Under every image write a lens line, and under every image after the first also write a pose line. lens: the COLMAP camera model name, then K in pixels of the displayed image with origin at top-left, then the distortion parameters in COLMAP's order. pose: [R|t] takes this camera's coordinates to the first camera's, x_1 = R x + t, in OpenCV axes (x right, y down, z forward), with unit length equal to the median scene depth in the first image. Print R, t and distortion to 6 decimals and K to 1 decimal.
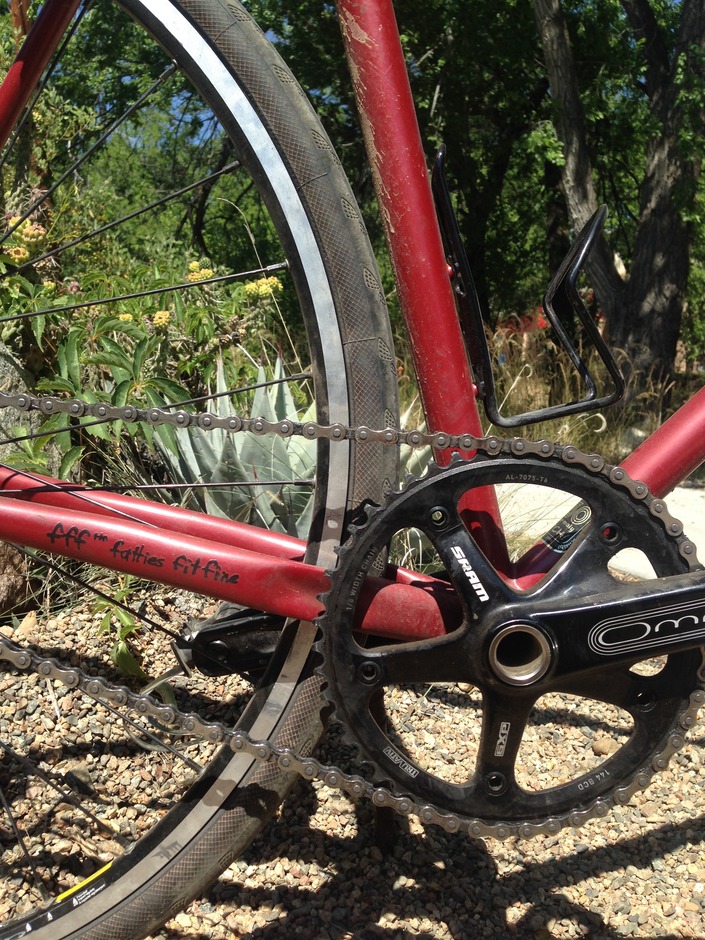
lens RADIAL K [[831.7, 0, 352.5], [0, 831.7, 470.0], [0, 0, 1]] dist [0.001257, 0.000460]
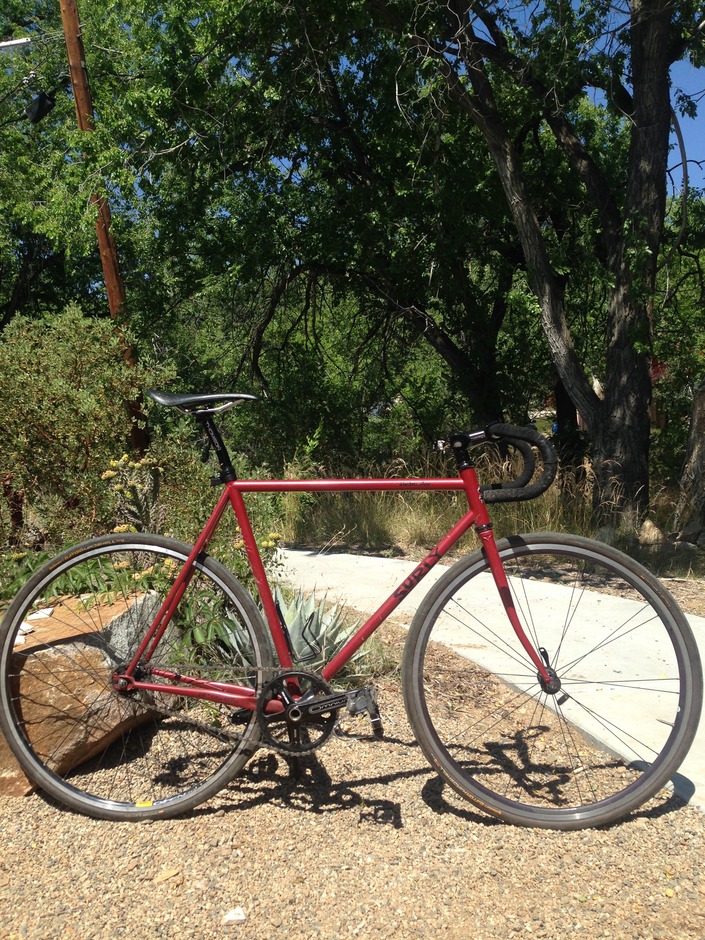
lens RADIAL K [[831.7, 0, 352.5], [0, 831.7, 470.0], [0, 0, 1]] dist [0.001257, 0.000460]
pose [[0.992954, -0.081966, -0.085583, 0.610765], [0.074260, 0.993202, -0.089641, -0.419888], [0.092349, 0.082654, 0.992290, -2.230073]]
